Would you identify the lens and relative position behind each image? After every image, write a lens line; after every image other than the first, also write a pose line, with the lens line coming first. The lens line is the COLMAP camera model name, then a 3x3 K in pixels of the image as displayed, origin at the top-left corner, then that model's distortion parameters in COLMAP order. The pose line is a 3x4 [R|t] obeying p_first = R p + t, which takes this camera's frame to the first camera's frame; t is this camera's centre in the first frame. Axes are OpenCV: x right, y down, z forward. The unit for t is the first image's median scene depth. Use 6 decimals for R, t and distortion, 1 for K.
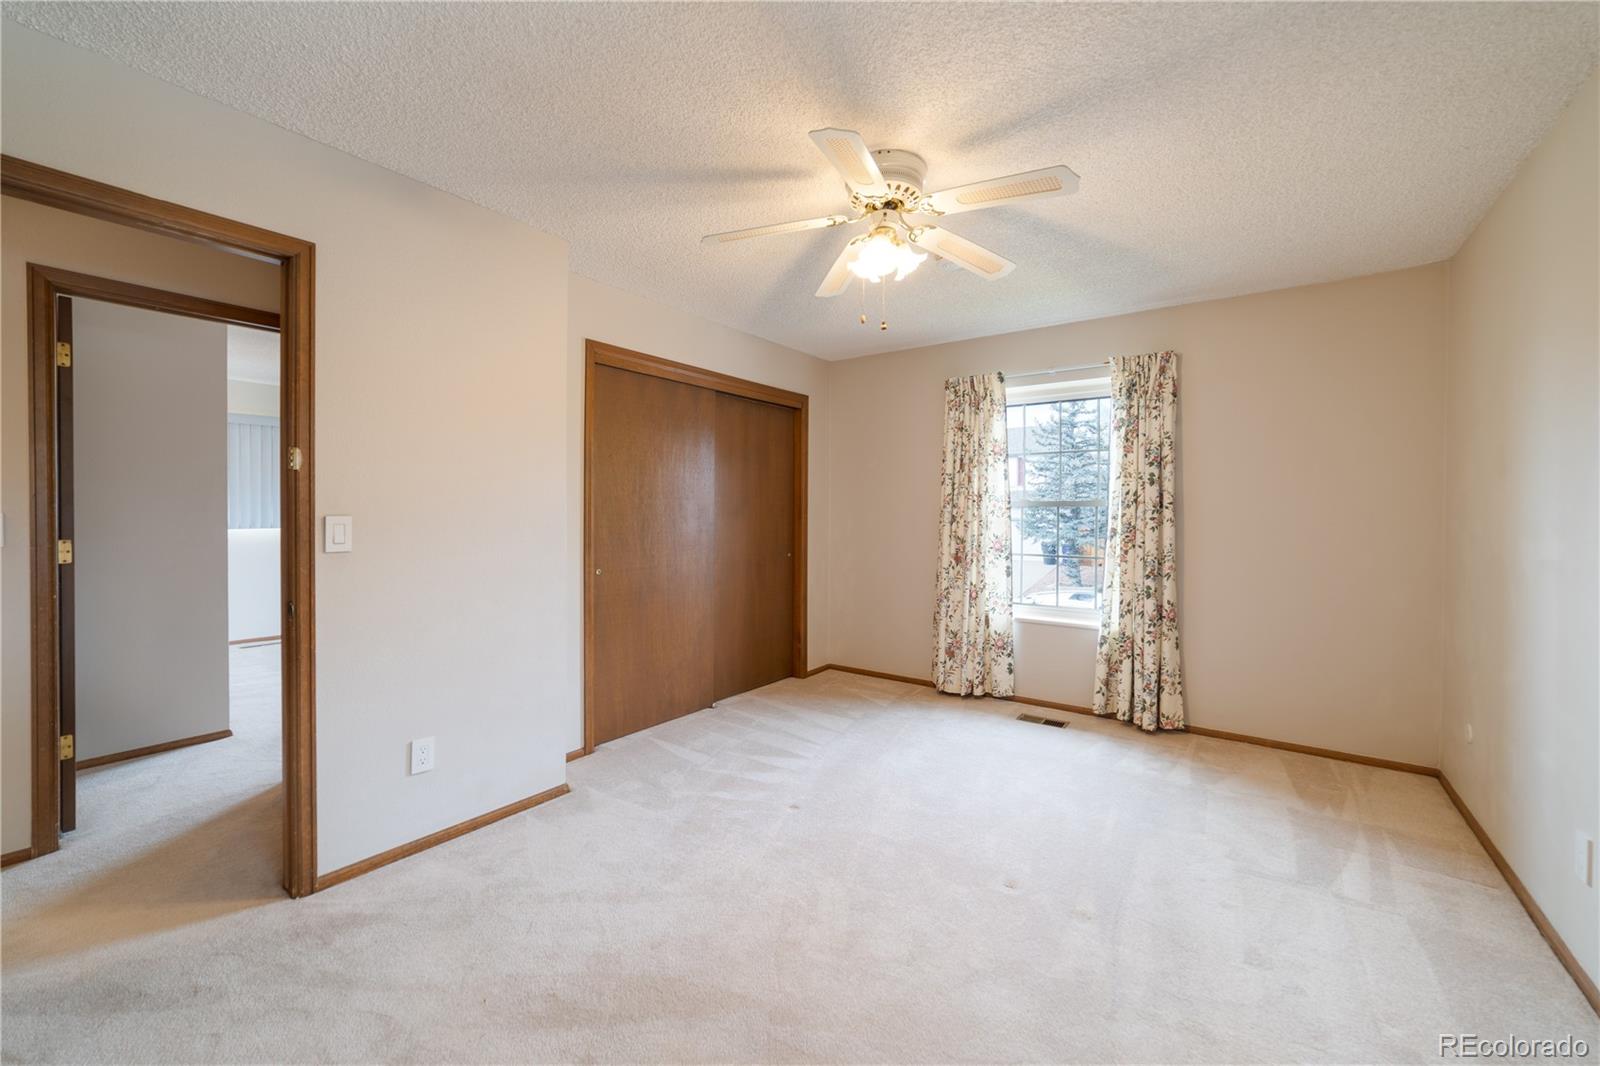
lens RADIAL K [[616.4, 0, 802.2], [0, 616.4, 522.8], [0, 0, 1]] dist [-0.008942, 0.003283]
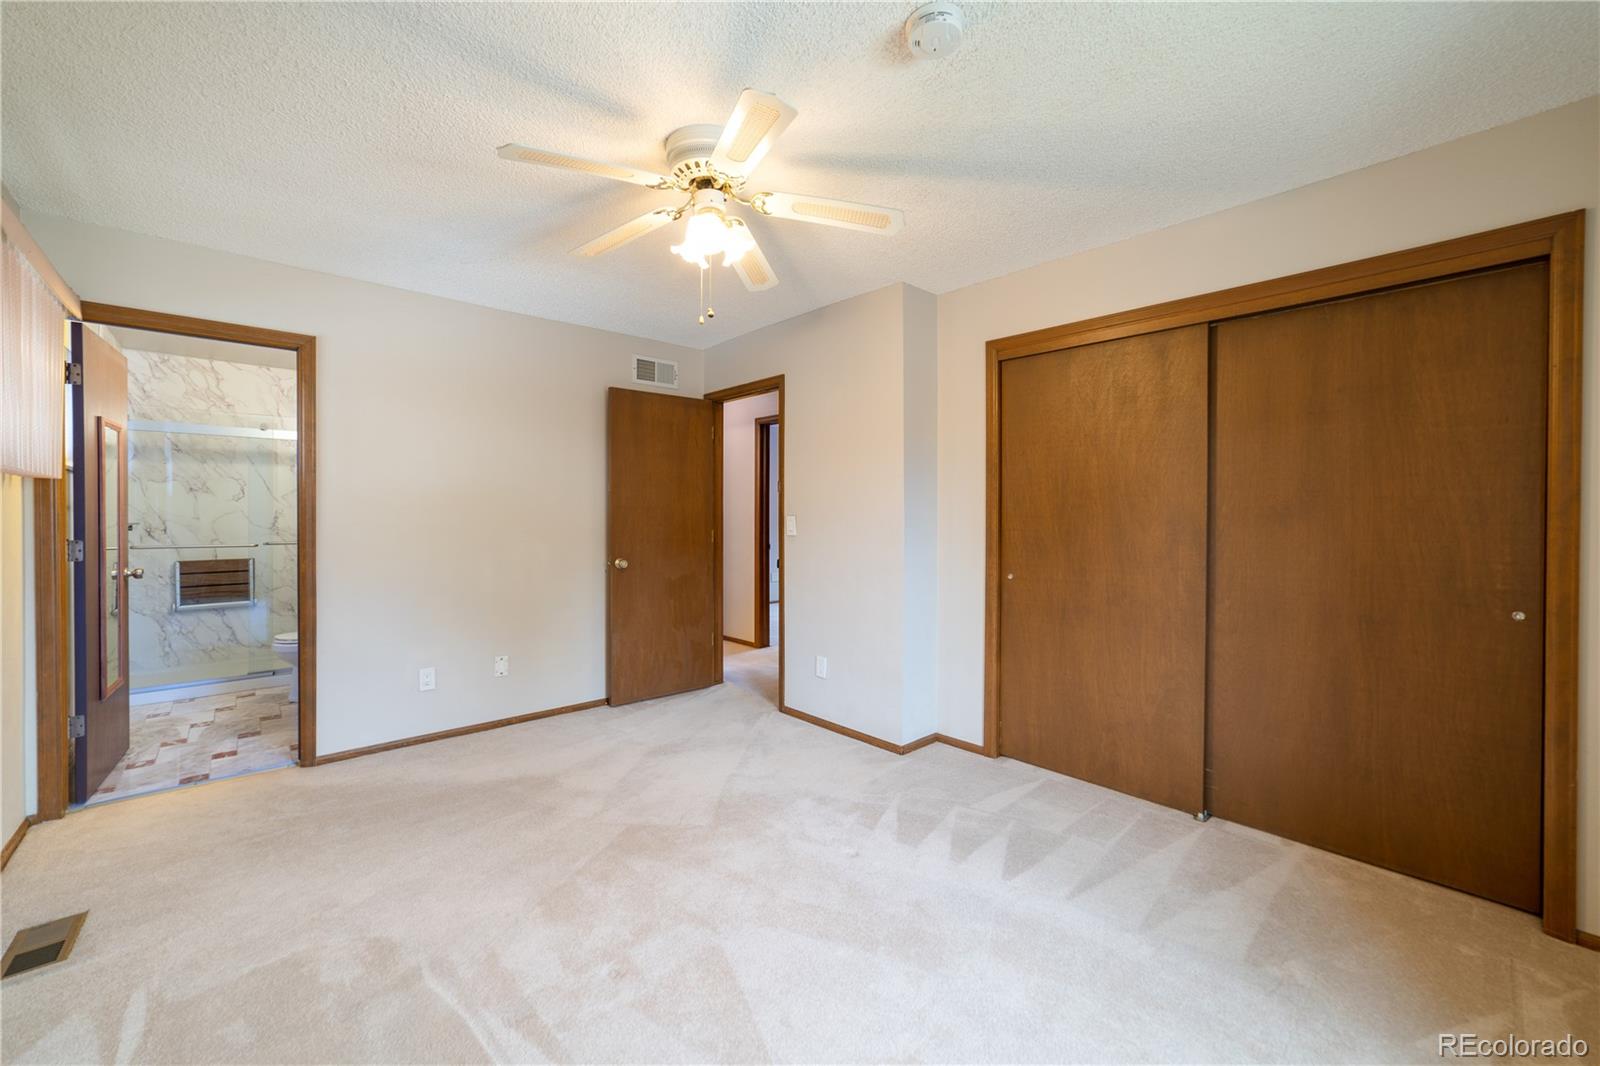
lens RADIAL K [[616.4, 0, 797.4], [0, 616.4, 522.5], [0, 0, 1]] dist [-0.008942, 0.003283]
pose [[-0.175818, 0.009103, -0.984381, 0.649130], [-0.018866, 0.999742, 0.012614, -0.009531], [0.984242, 0.020789, -0.175601, 0.816577]]
